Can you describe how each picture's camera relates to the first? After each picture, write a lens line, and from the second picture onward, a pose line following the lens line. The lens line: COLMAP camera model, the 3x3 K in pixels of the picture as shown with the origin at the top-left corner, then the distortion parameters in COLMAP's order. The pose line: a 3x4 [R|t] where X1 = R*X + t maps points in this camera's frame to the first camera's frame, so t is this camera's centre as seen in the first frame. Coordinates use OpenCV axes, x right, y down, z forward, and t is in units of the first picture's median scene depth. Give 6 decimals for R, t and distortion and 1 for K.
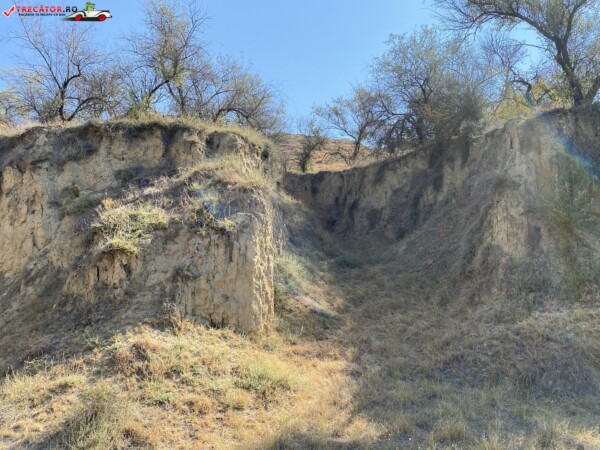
lens RADIAL K [[449.2, 0, 298.1], [0, 449.2, 224.1], [0, 0, 1]] dist [0.038562, -0.060177]
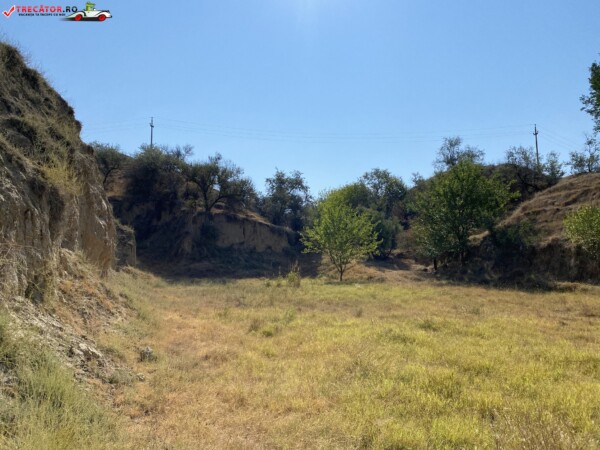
lens RADIAL K [[449.2, 0, 300.4], [0, 449.2, 223.3], [0, 0, 1]] dist [0.038562, -0.060177]
pose [[0.725903, 0.071741, 0.684046, -1.373628], [-0.120838, 0.992378, 0.024154, -0.348282], [-0.677099, -0.100192, 0.729039, -2.277081]]
